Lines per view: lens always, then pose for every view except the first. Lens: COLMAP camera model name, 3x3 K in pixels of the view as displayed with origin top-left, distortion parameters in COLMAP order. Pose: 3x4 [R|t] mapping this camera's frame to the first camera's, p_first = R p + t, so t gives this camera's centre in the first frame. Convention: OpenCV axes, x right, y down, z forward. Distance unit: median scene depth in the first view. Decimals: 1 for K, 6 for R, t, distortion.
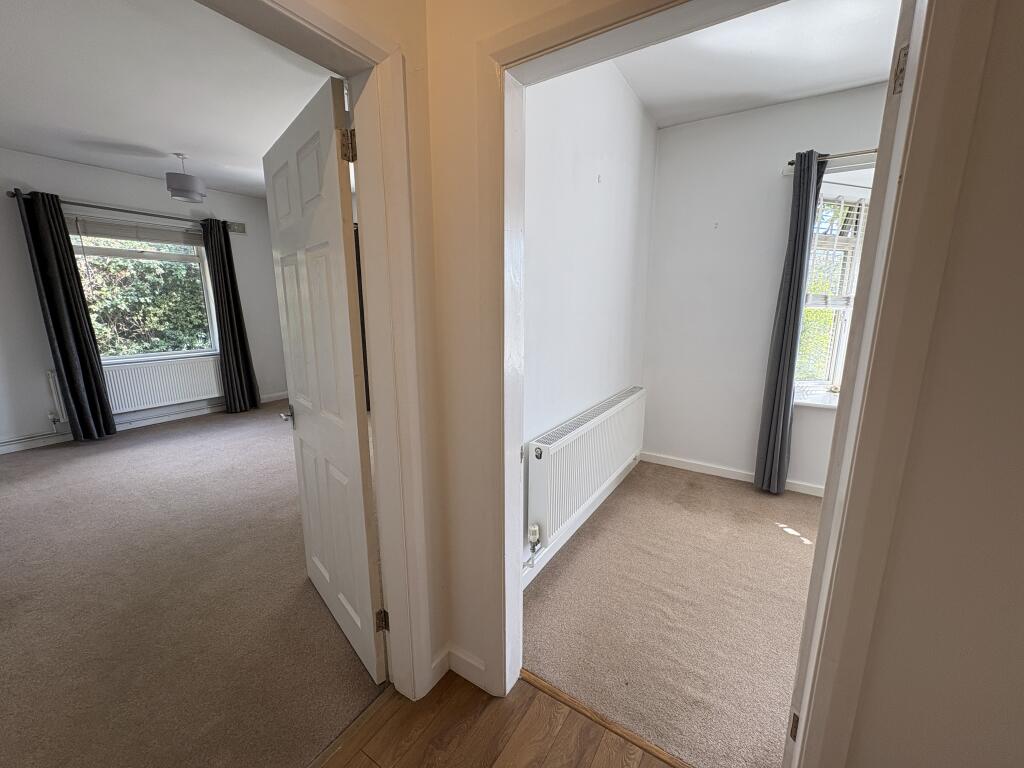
lens RADIAL K [[406.5, 0, 512.0], [0, 406.5, 384.0], [0, 0, 1]] dist [-0.001846, -0.000364]
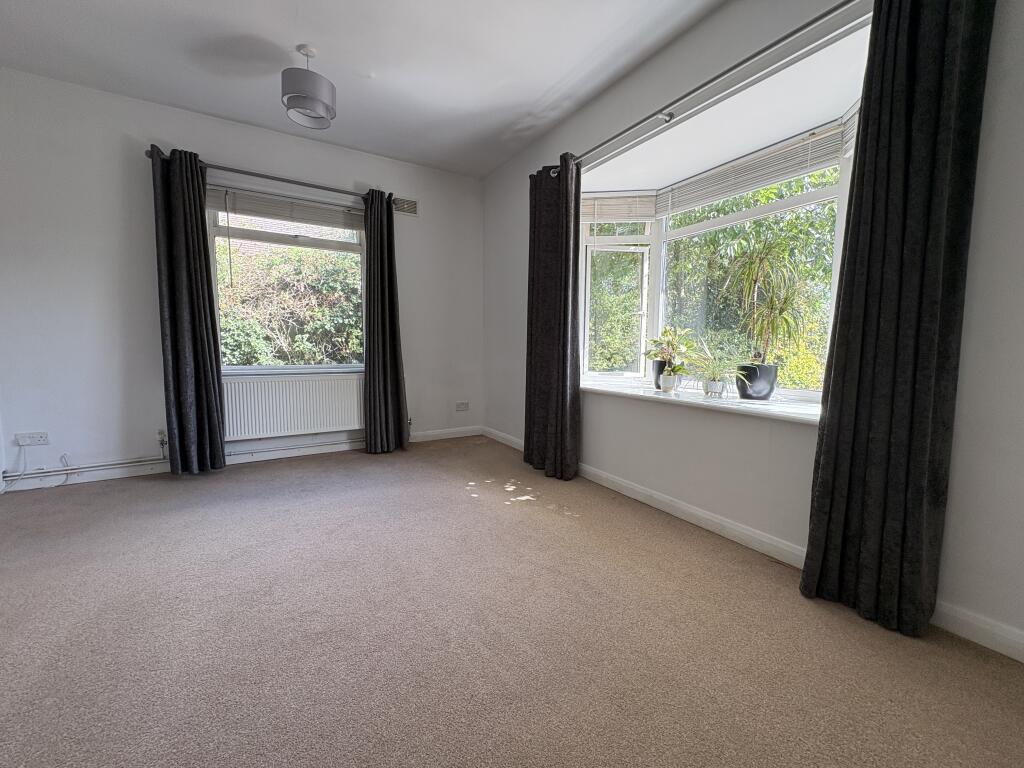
lens RADIAL K [[406.5, 0, 512.0], [0, 406.5, 384.0], [0, 0, 1]] dist [-0.001846, -0.000364]
pose [[0.899346, 0.047390, -0.434661, -0.158445], [-0.093395, 0.991987, -0.085088, -0.012175], [0.427146, 0.117119, 0.896565, 0.445351]]
